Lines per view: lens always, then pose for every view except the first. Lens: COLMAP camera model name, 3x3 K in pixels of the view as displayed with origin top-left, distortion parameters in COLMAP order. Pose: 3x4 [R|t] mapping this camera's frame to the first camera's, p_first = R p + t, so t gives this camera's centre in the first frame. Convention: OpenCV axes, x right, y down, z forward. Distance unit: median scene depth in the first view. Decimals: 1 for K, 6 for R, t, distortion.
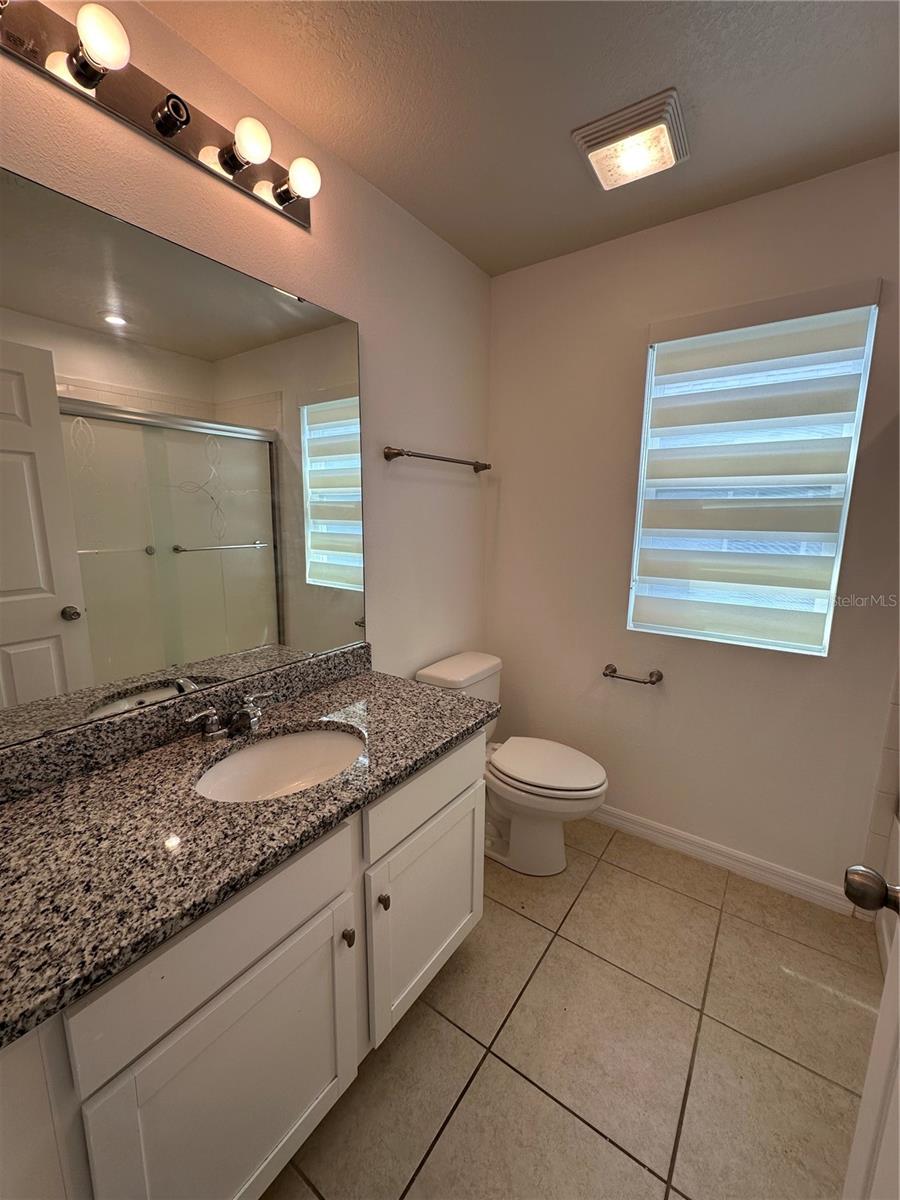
lens RADIAL K [[484.0, 0, 452.3], [0, 484.0, 599.8], [0, 0, 1]] dist [-0.001683, -0.000042]
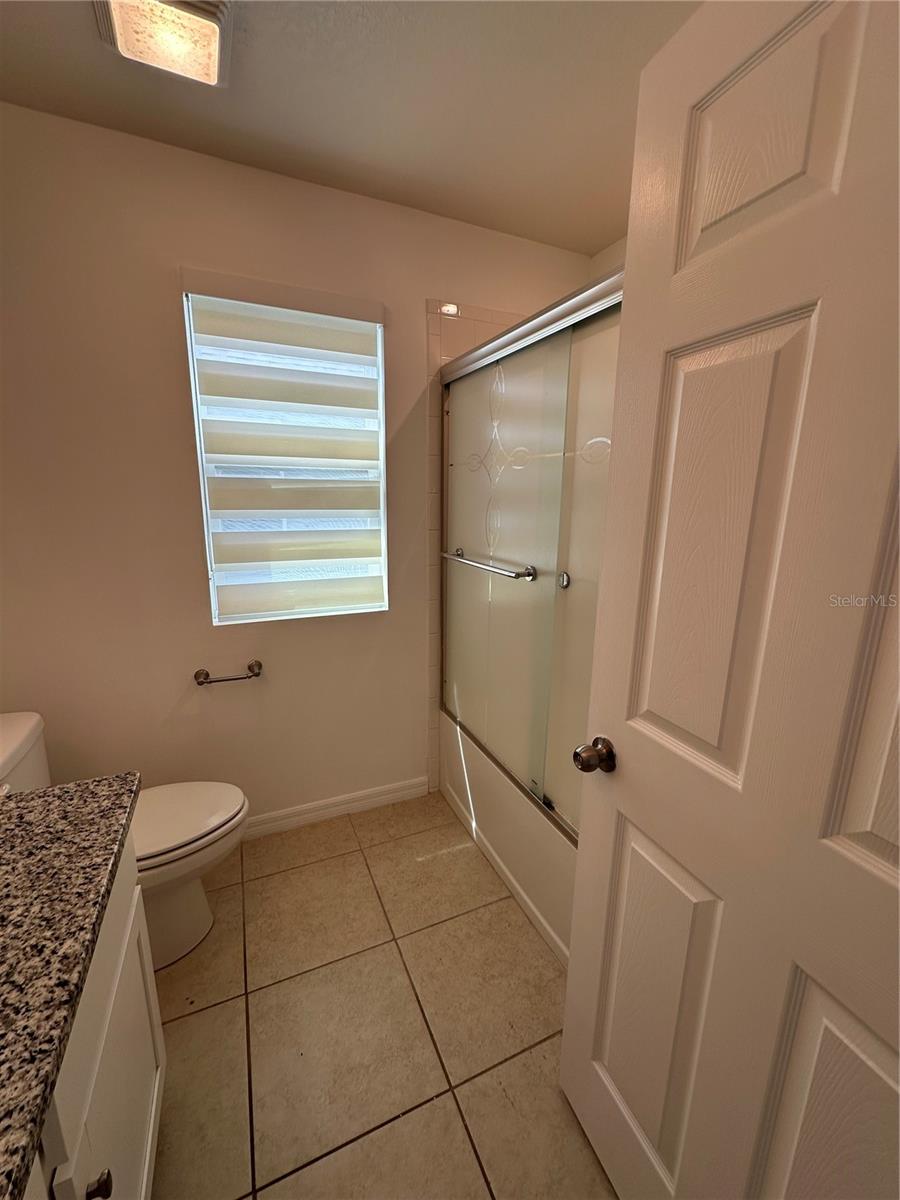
lens RADIAL K [[484.0, 0, 452.3], [0, 484.0, 599.8], [0, 0, 1]] dist [-0.001683, -0.000042]
pose [[0.507472, -0.185637, 0.841434, -0.176464], [0.143630, 0.981079, 0.129822, -0.043583], [-0.849613, 0.054974, 0.524534, 0.196966]]
